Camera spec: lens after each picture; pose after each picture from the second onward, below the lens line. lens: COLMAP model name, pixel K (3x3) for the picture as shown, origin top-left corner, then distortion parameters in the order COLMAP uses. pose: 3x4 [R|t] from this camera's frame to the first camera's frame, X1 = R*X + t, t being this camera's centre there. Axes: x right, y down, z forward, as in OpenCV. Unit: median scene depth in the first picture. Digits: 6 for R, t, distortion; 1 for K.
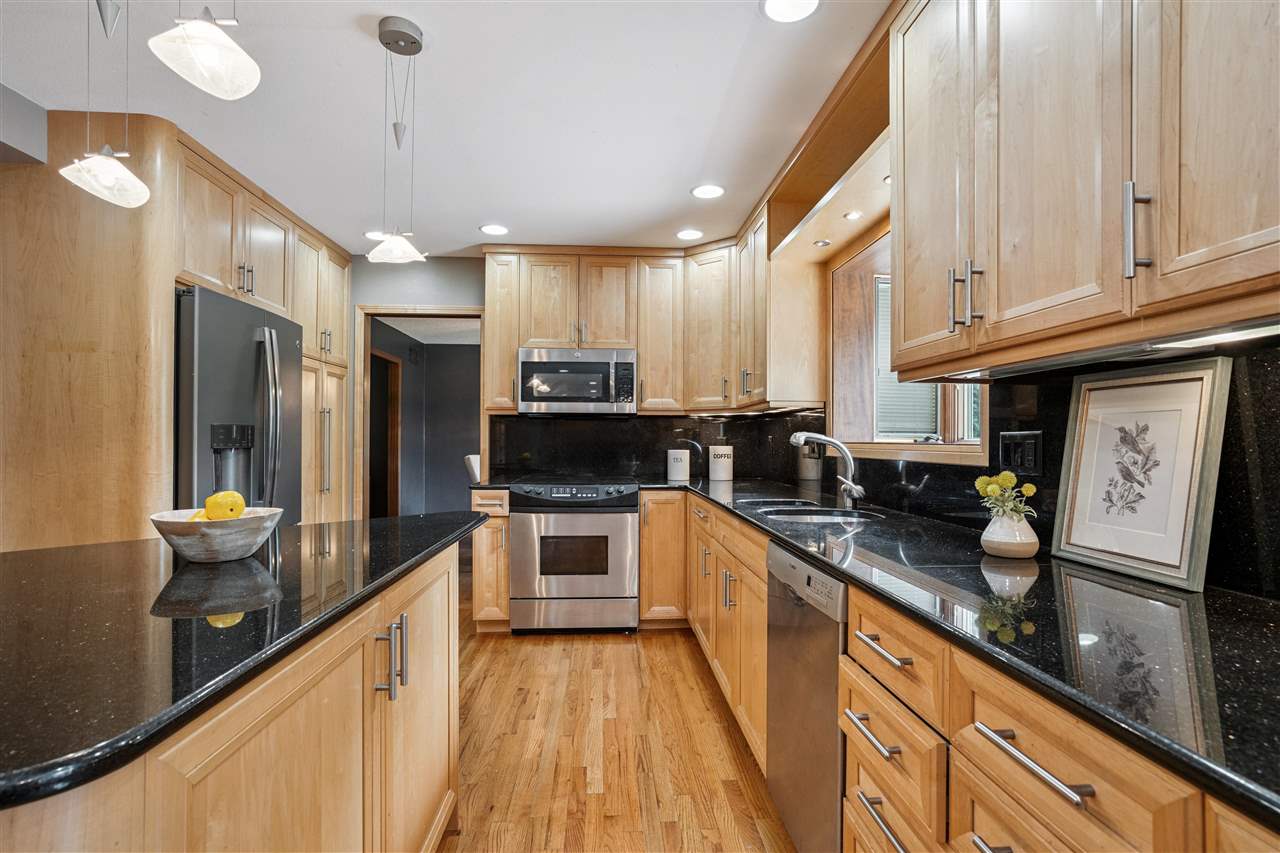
lens RADIAL K [[627.0, 0, 642.2], [0, 627.0, 435.8], [0, 0, 1]] dist [-0.039696, 0.025460]
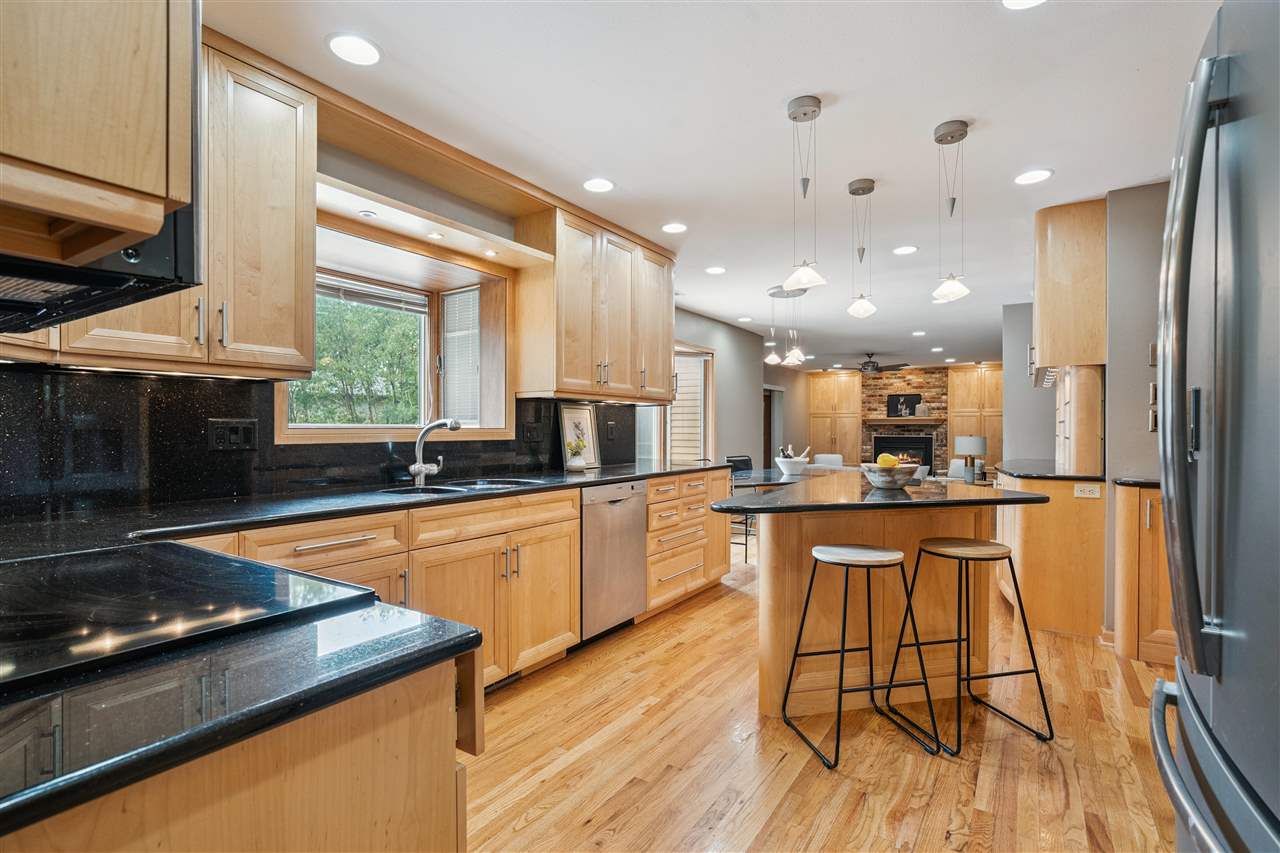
lens RADIAL K [[627.0, 0, 642.2], [0, 627.0, 435.8], [0, 0, 1]] dist [-0.039696, 0.025460]
pose [[-0.807061, -0.012112, 0.590344, -0.531267], [-0.008014, 0.999922, 0.009558, 0.009121], [-0.590414, 0.002983, -0.807095, 1.345362]]
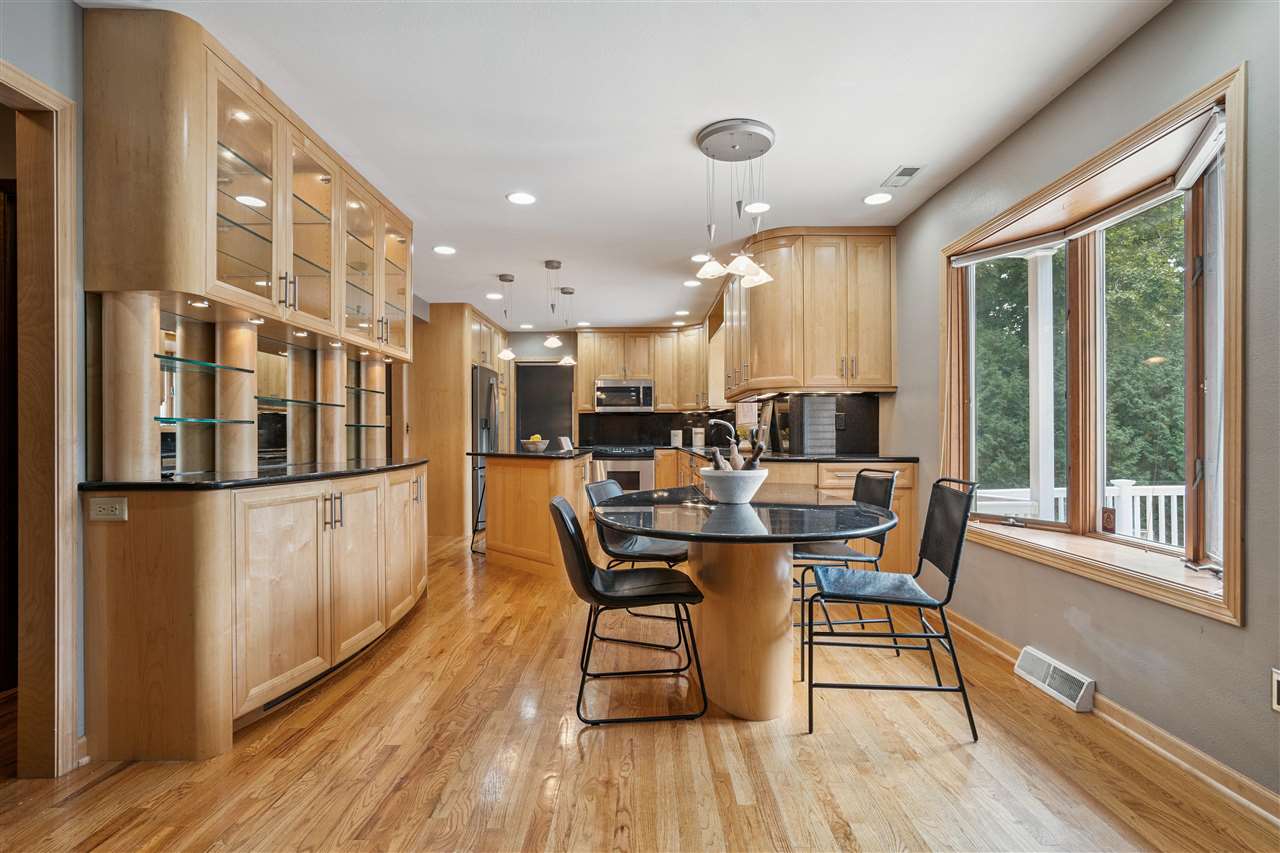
lens RADIAL K [[627.0, 0, 642.2], [0, 627.0, 435.8], [0, 0, 1]] dist [-0.039696, 0.025460]
pose [[0.997657, -0.008058, -0.067939, 0.113762], [0.008558, 0.999938, 0.007069, 0.033351], [0.067878, -0.007634, 0.997664, -1.270461]]
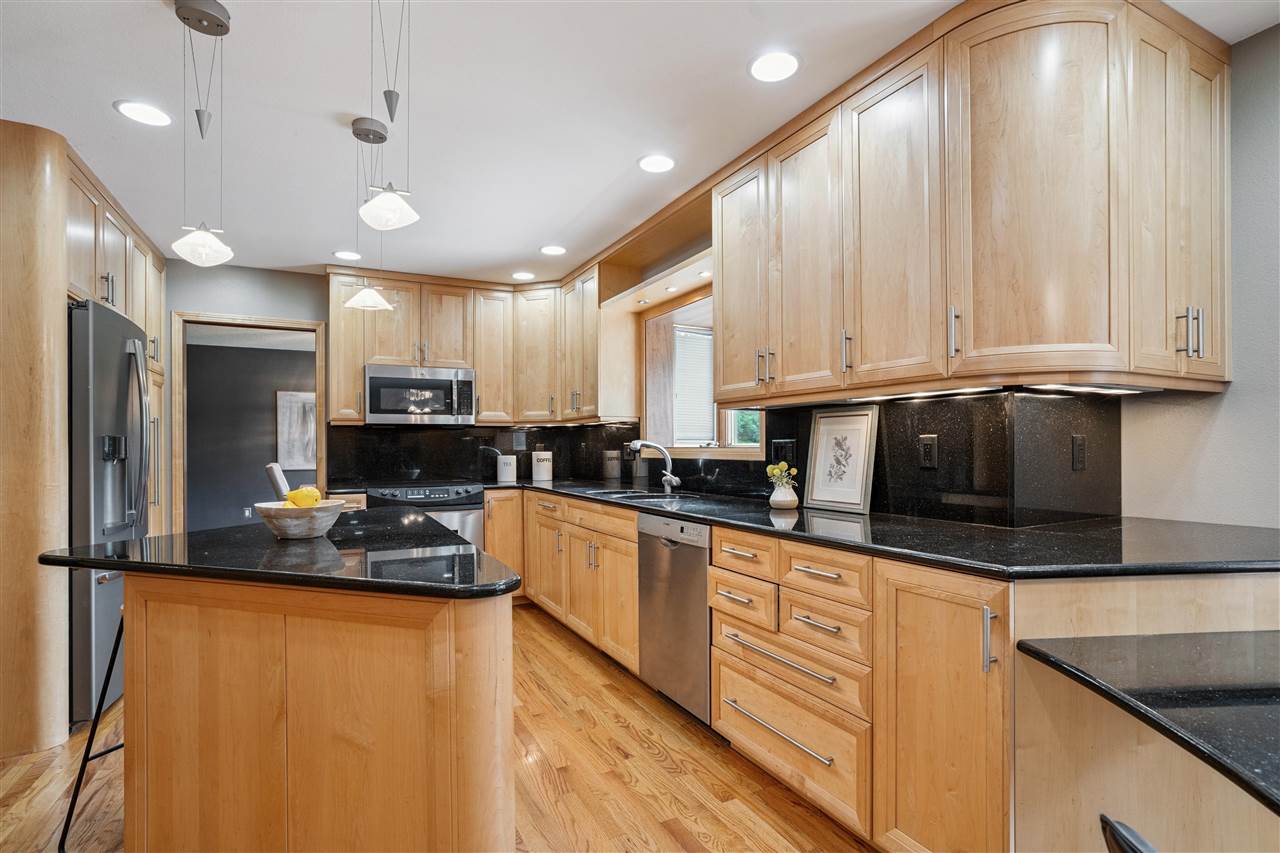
lens RADIAL K [[633.1, 0, 637.5], [0, 633.1, 445.1], [0, 0, 1]] dist [-0.031183, 0.026436]
pose [[0.921503, -0.008945, 0.388268, -0.237806], [0.007404, 0.999958, 0.005464, -0.002215], [-0.388300, -0.002160, 0.921530, -0.246398]]
